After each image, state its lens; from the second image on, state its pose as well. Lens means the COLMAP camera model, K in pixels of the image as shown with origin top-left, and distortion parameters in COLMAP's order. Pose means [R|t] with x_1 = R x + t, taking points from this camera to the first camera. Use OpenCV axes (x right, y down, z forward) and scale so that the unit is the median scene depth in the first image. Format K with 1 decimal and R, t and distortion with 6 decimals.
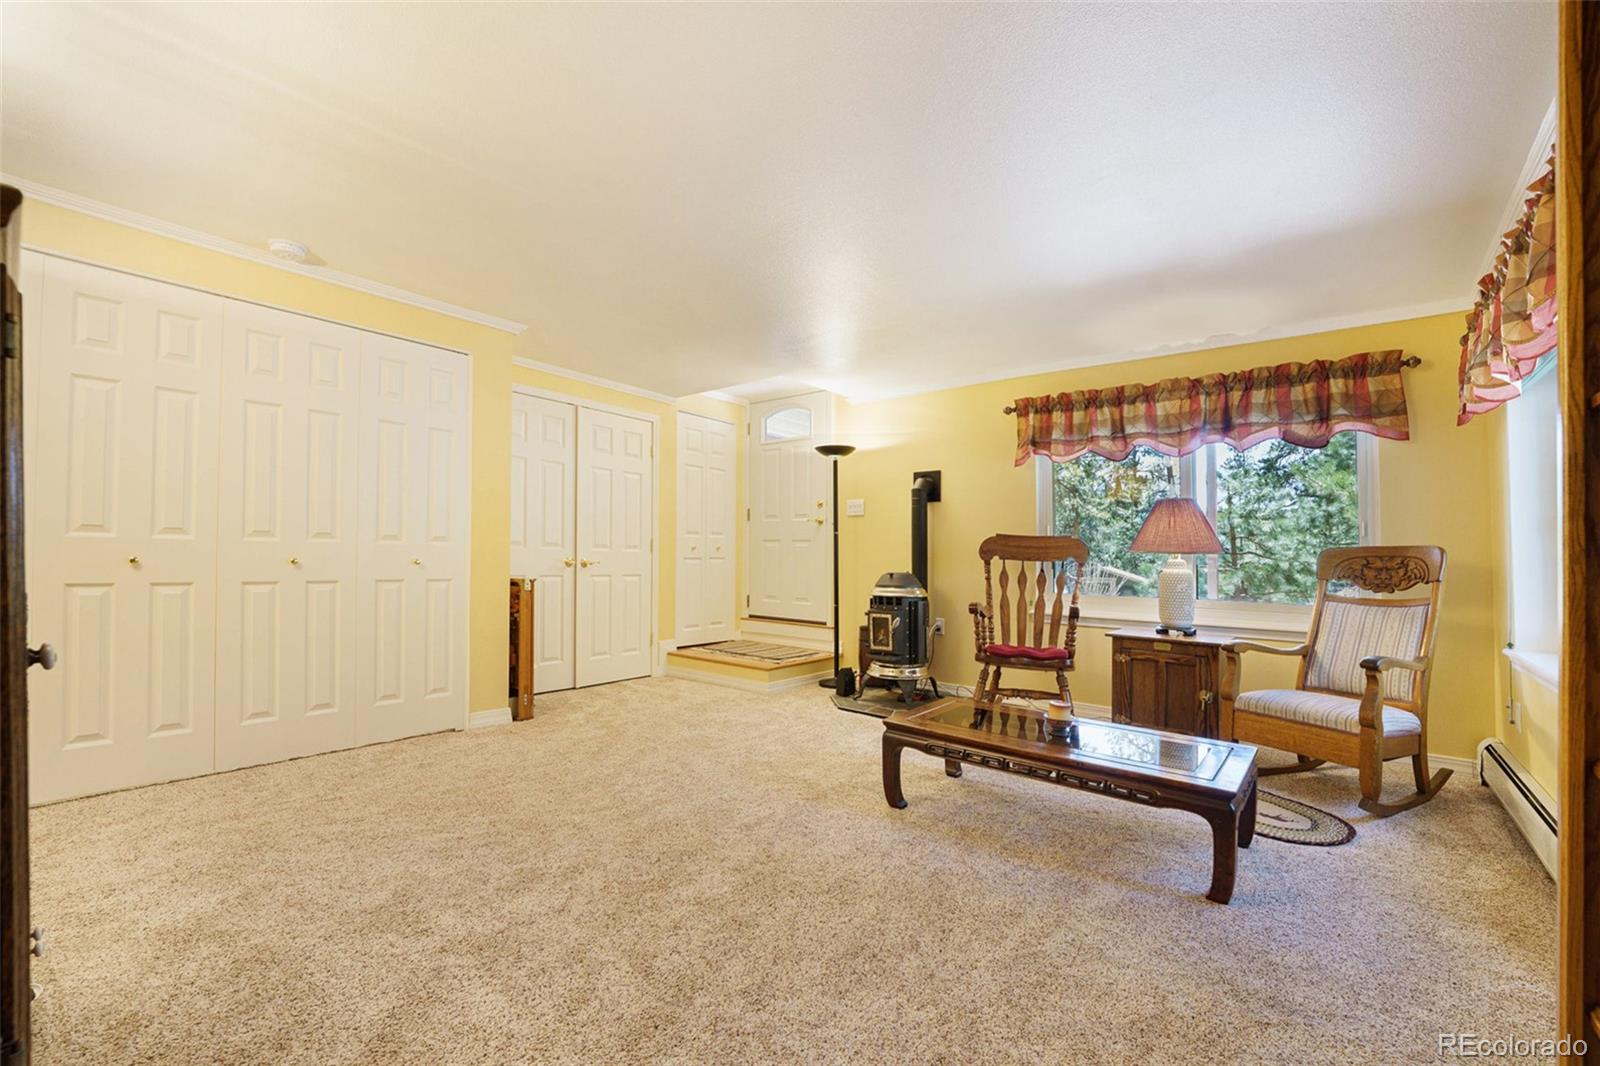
lens RADIAL K [[674.9, 0, 800.0], [0, 674.9, 533.0], [0, 0, 1]] dist [-0.000217, -0.000037]
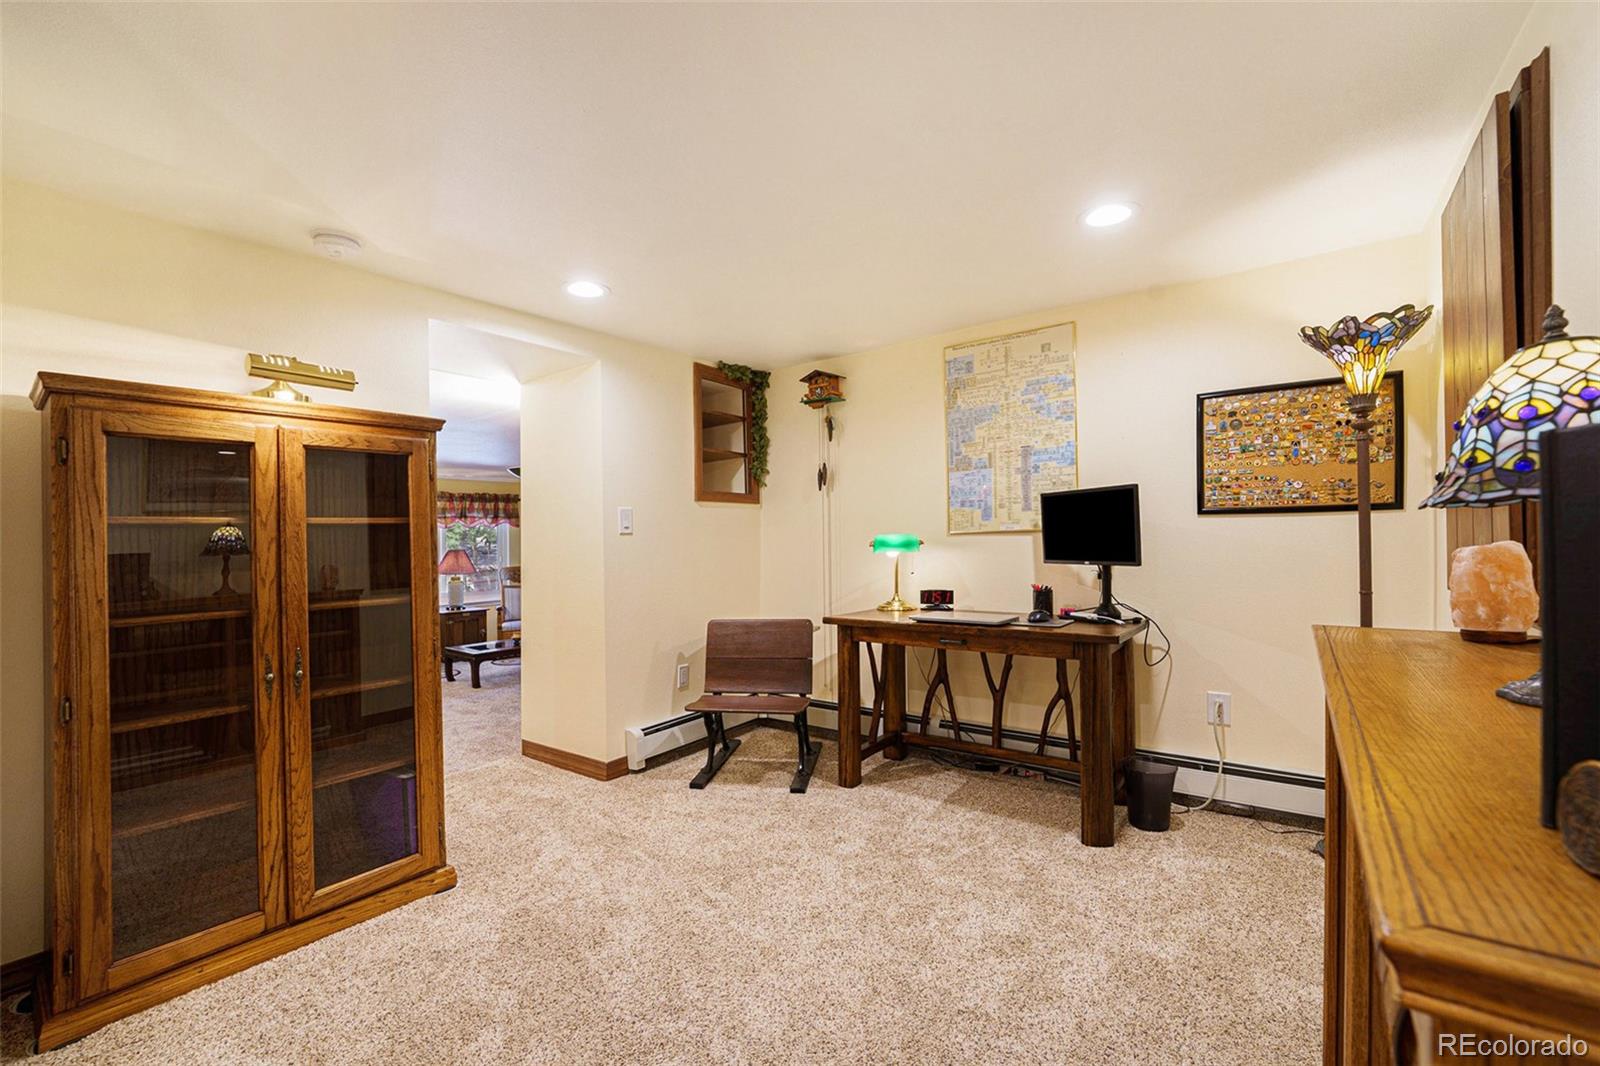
lens RADIAL K [[674.9, 0, 800.0], [0, 674.9, 533.0], [0, 0, 1]] dist [-0.000217, -0.000037]
pose [[-0.039200, -0.009453, 0.999187, -1.784966], [-0.005212, 0.999944, 0.009256, -0.135427], [-0.999218, -0.004845, -0.039247, -0.047628]]
